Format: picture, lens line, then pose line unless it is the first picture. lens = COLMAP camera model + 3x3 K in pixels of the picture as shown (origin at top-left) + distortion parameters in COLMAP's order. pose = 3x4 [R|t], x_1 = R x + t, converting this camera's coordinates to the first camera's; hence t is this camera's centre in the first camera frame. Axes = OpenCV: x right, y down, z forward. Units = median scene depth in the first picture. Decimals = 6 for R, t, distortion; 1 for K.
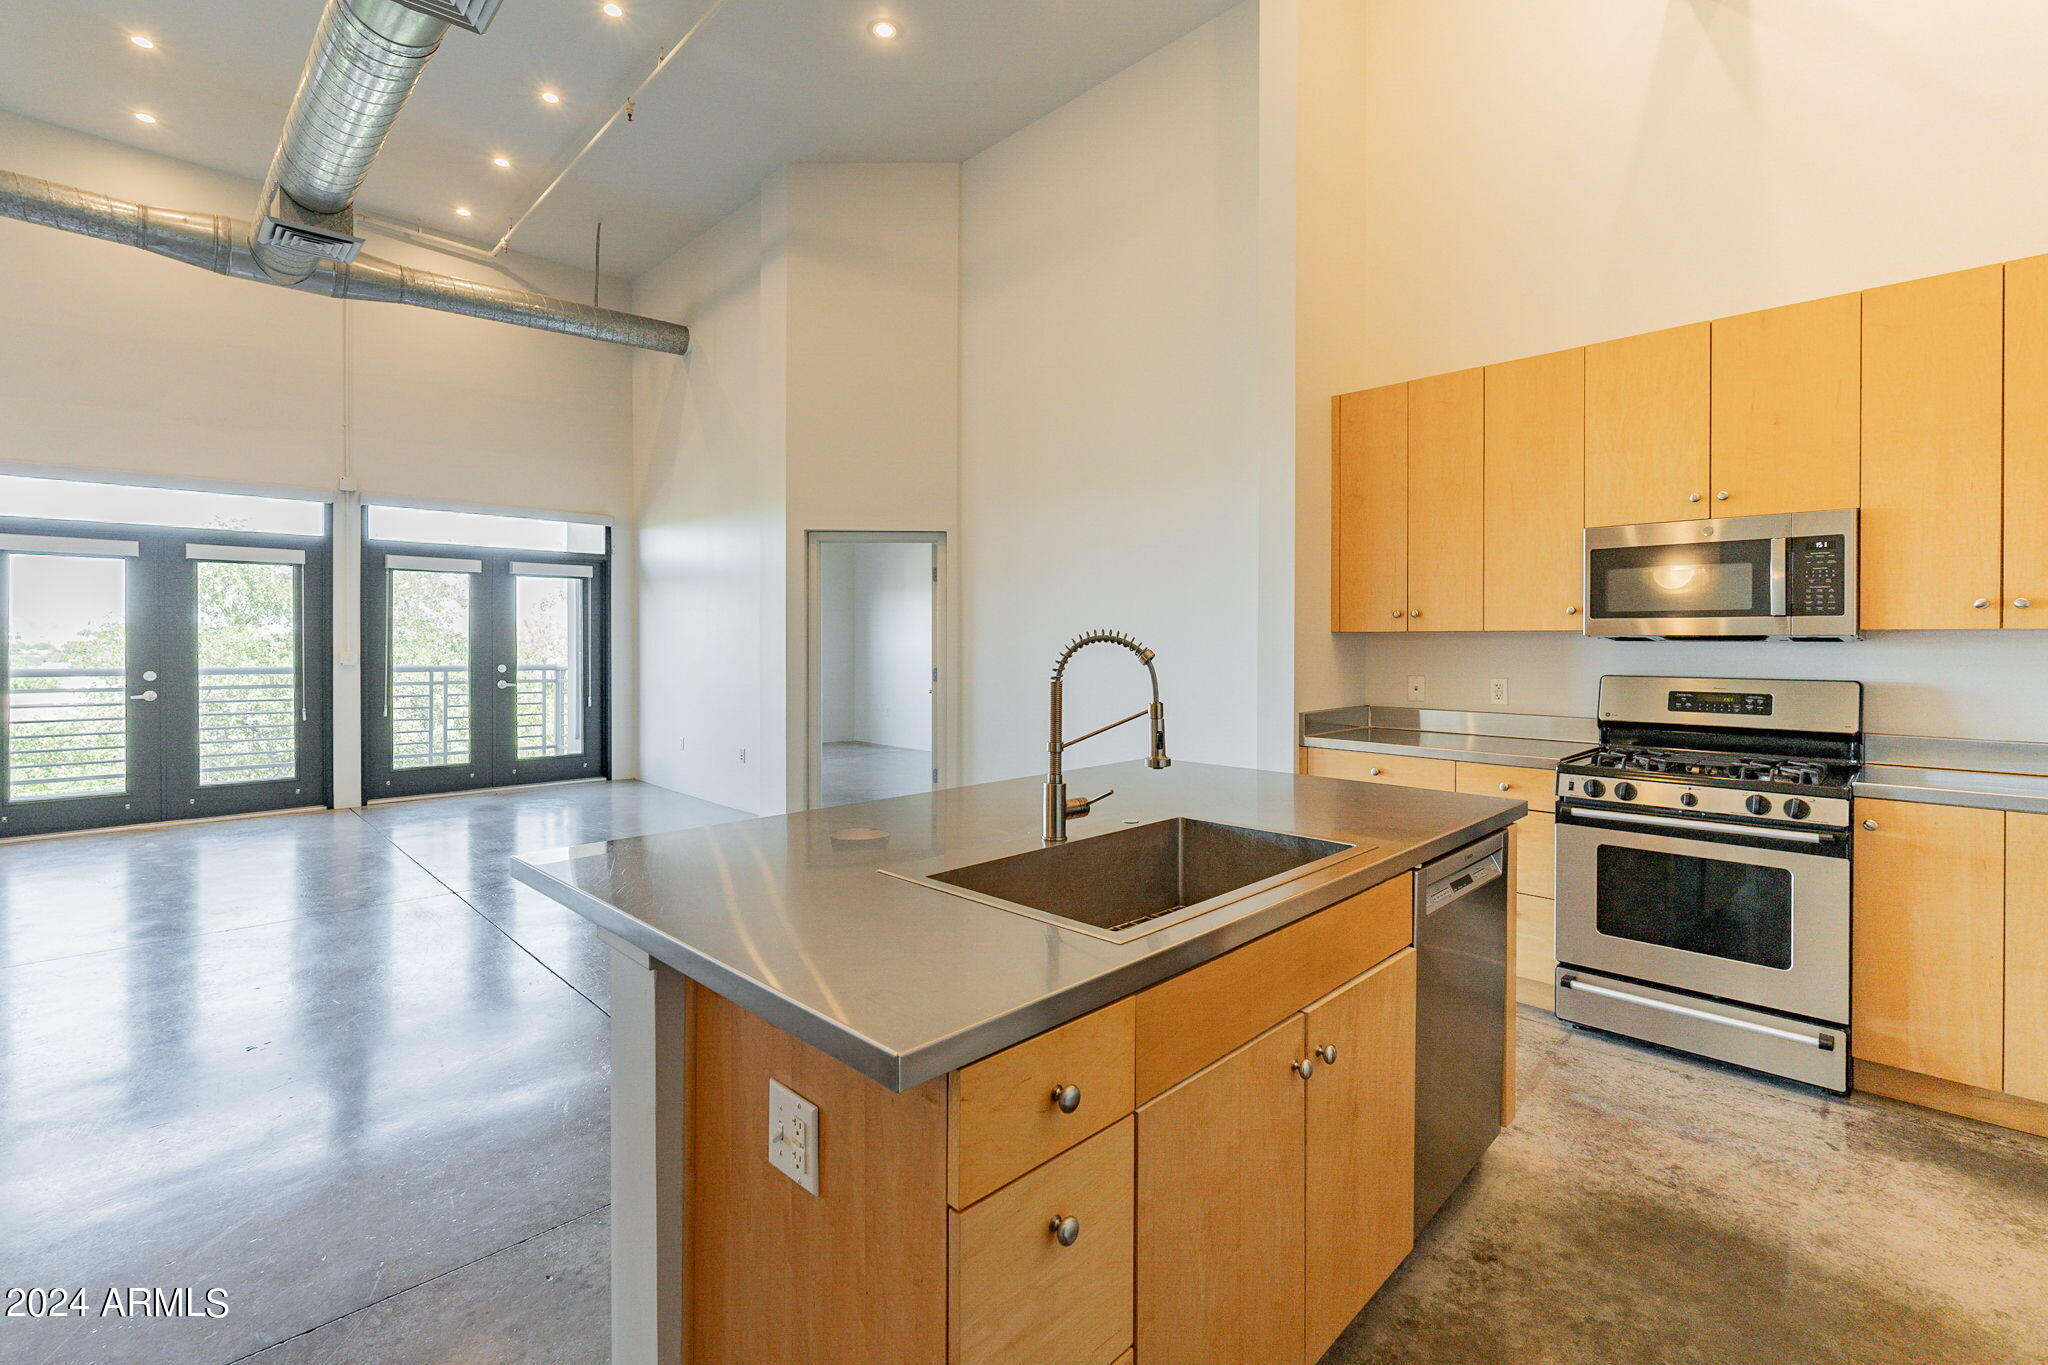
lens RADIAL K [[907.9, 0, 1037.5], [0, 907.9, 644.5], [0, 0, 1]] dist [-0.004686, 0.000357]
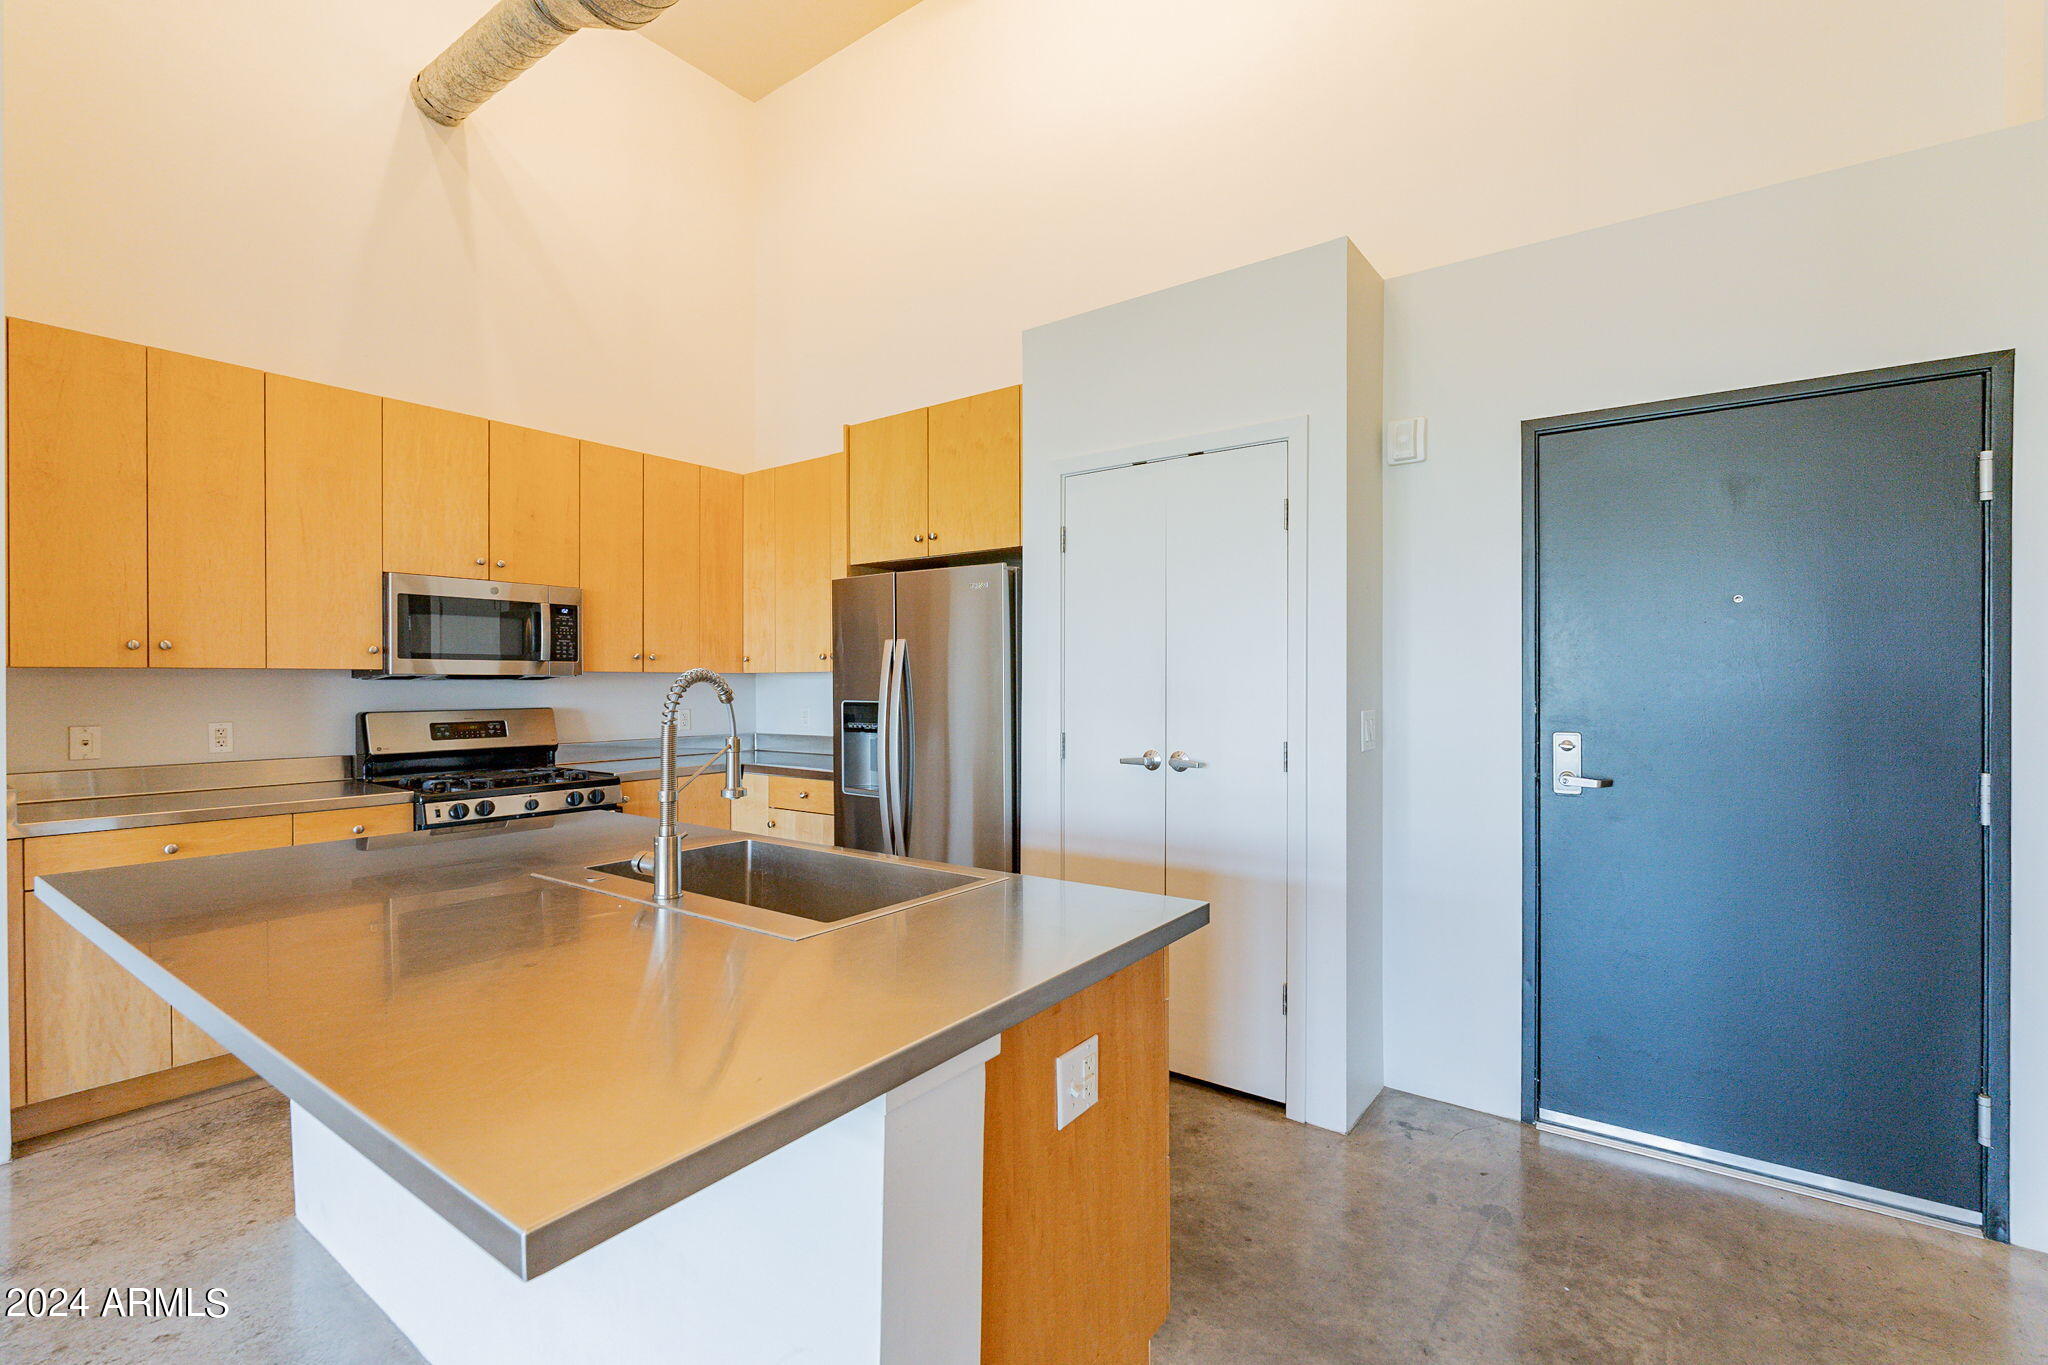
lens RADIAL K [[907.9, 0, 1028.5], [0, 907.9, 677.9], [0, 0, 1]] dist [-0.004686, 0.000357]
pose [[-0.154150, 0.001087, 0.988047, -0.594808], [0.003529, 0.999994, -0.000549, -0.002859], [-0.988041, 0.003402, -0.154153, 0.470850]]
